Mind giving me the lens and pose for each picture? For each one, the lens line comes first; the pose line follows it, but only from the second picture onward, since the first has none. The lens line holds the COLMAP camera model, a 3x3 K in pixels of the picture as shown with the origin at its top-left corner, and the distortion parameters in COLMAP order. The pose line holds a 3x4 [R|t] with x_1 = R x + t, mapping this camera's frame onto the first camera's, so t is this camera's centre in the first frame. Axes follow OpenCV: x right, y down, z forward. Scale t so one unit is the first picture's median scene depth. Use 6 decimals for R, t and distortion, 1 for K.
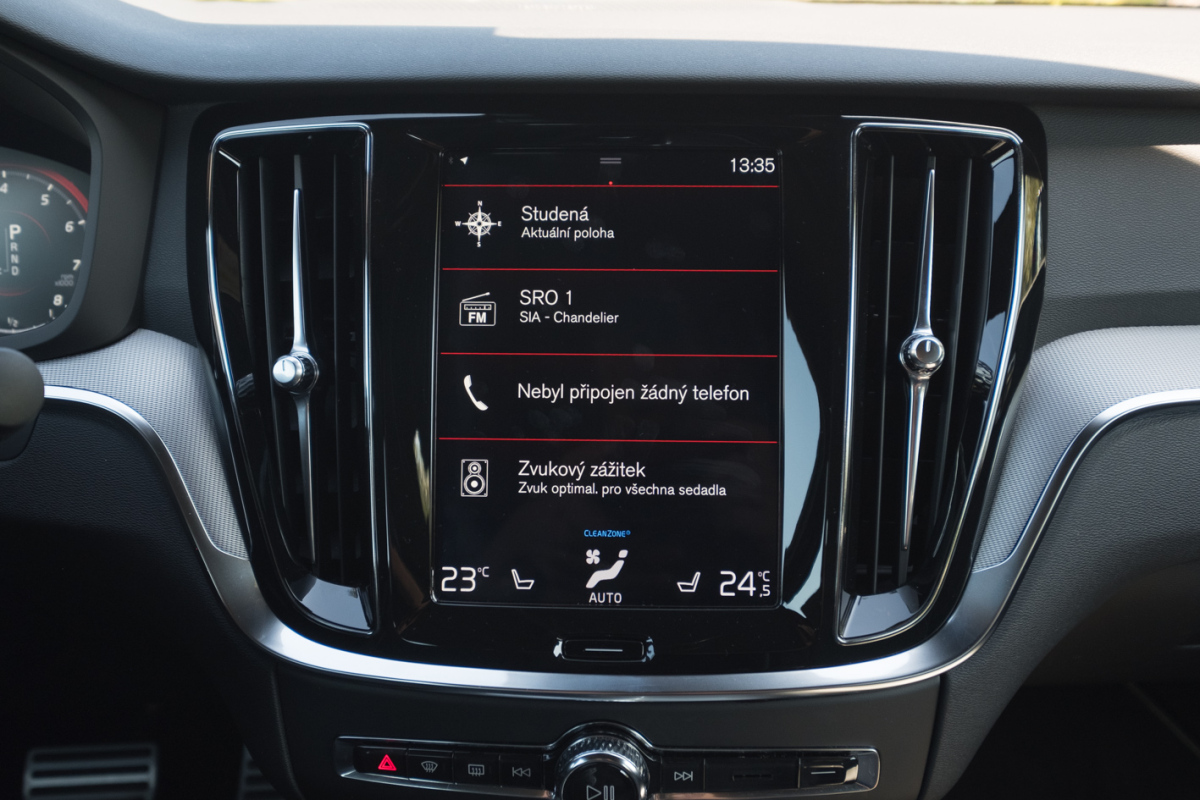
lens RADIAL K [[1213.6, 0, 598.9], [0, 1213.6, 405.2], [0, 0, 1]] dist [0.009121, 0.000000]
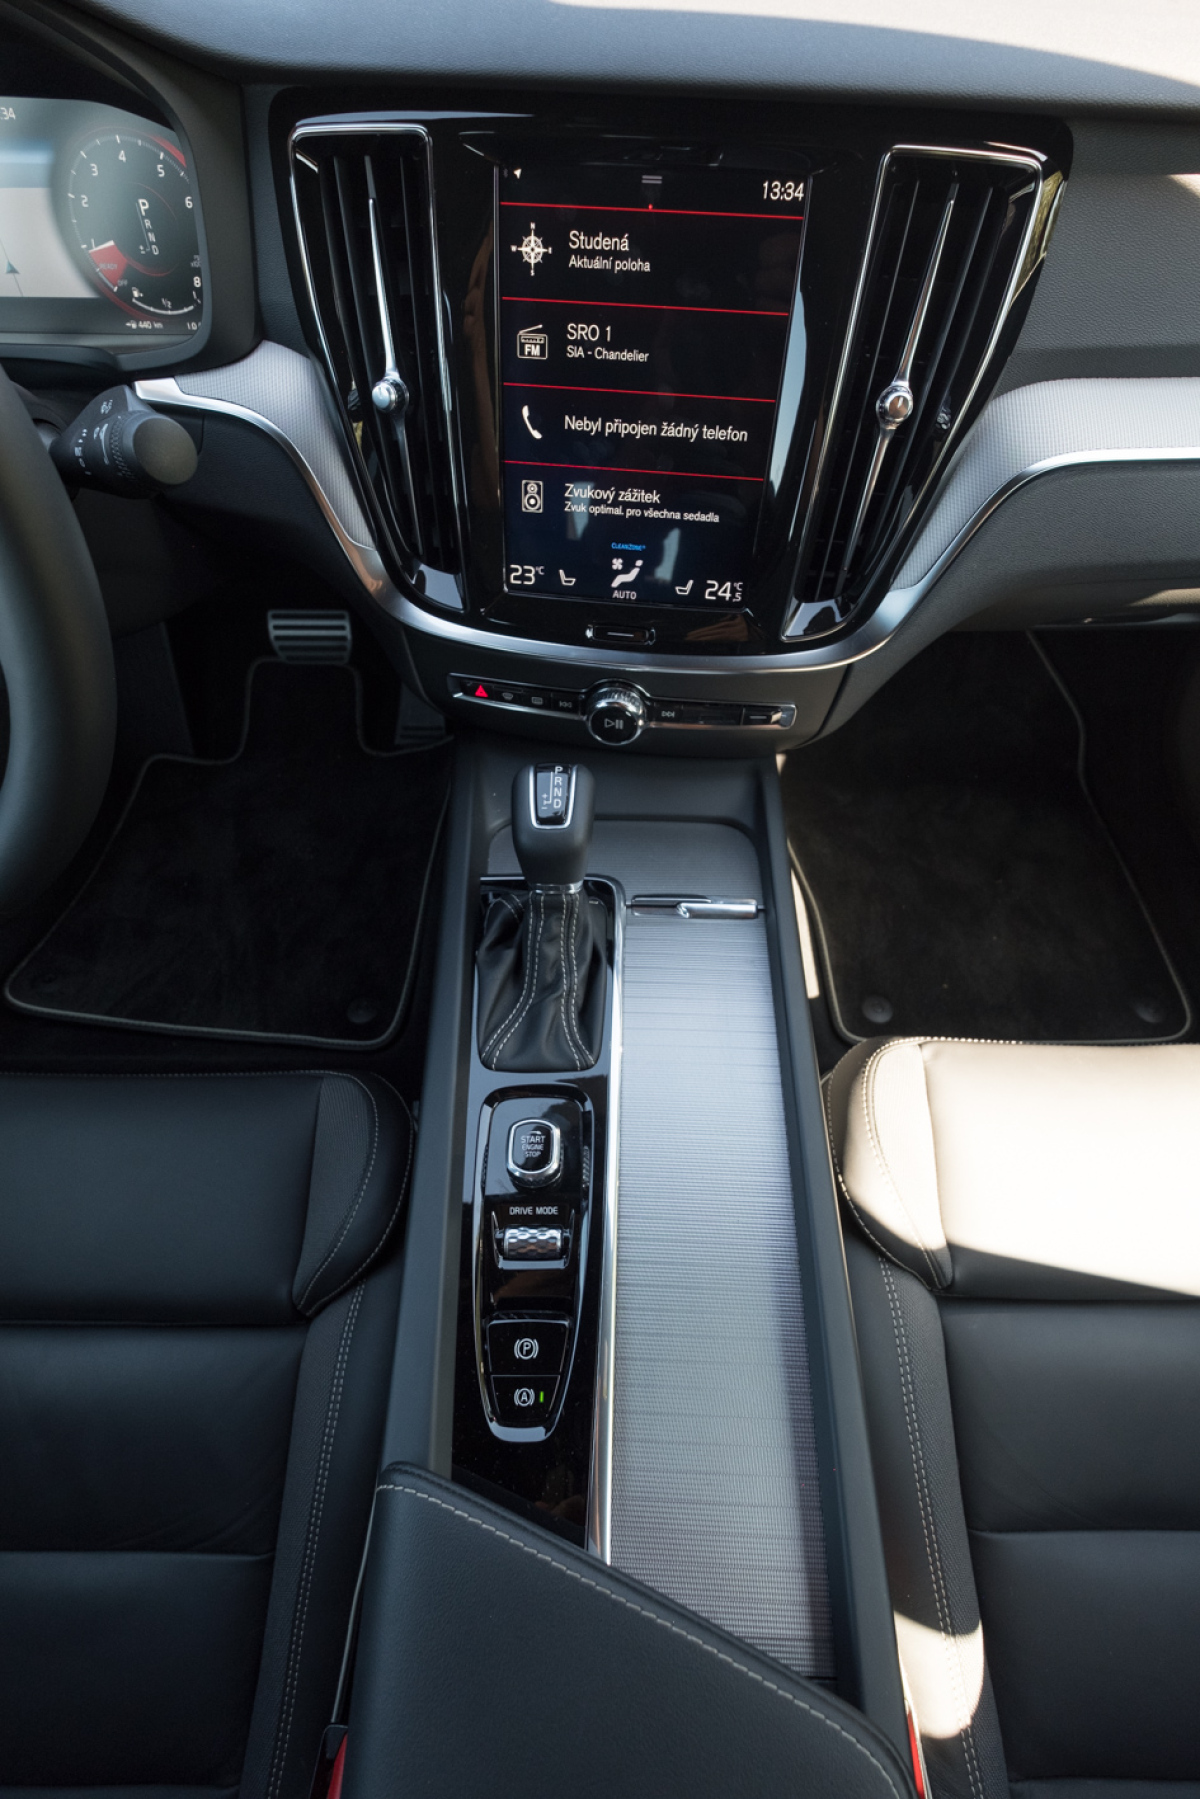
lens RADIAL K [[784.2, 0, 598.3], [0, 784.2, 894.0], [0, 0, 1]] dist [-0.001971, -0.001201]
pose [[0.996413, 0.073498, -0.041948, 0.038303], [-0.031151, 0.779437, 0.625706, -0.140373], [0.078684, -0.622155, 0.778930, 0.058584]]
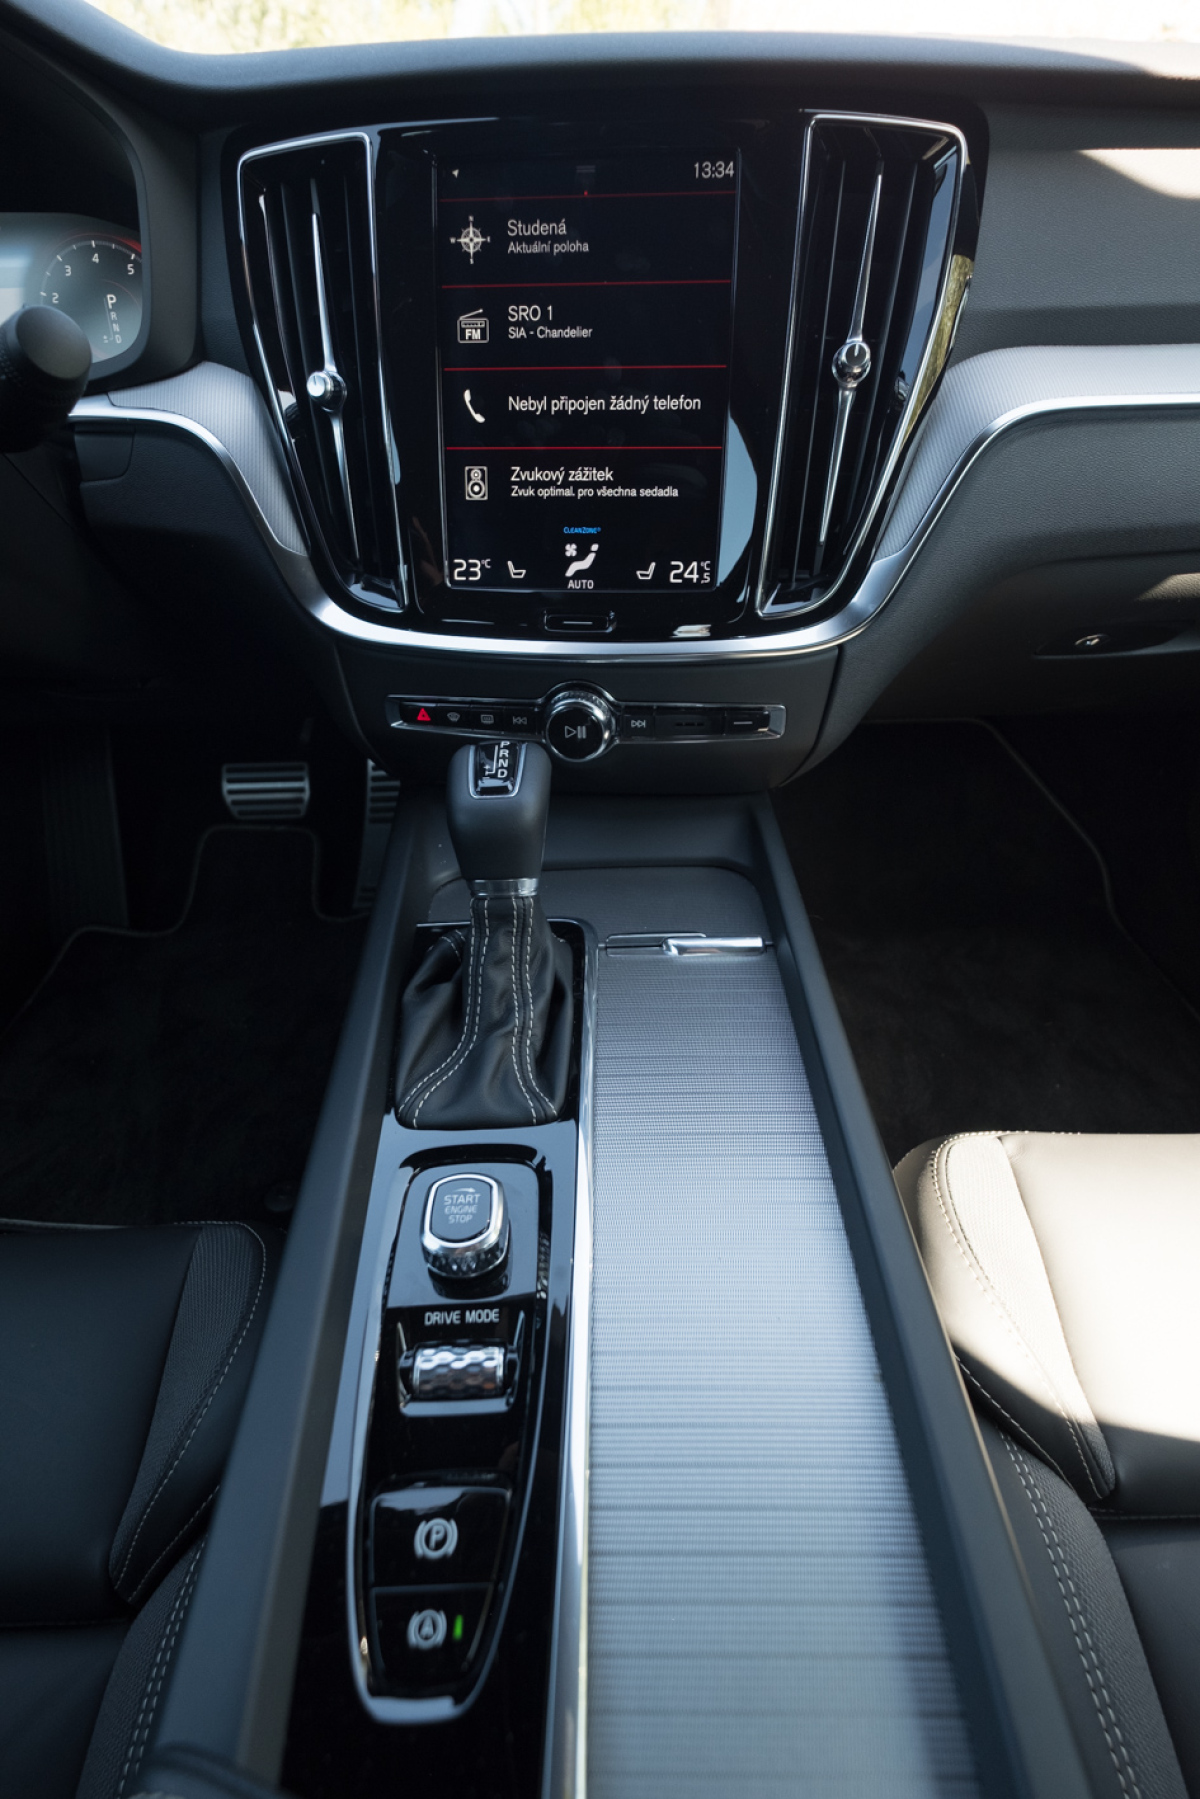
lens RADIAL K [[828.9, 0, 597.2], [0, 828.9, 897.3], [0, 0, 1]] dist [-0.007700, -0.000674]
pose [[0.998423, 0.021515, -0.051845, 0.073769], [-0.002136, 0.937520, 0.347925, 0.161219], [0.056091, -0.347266, 0.936088, 0.066113]]
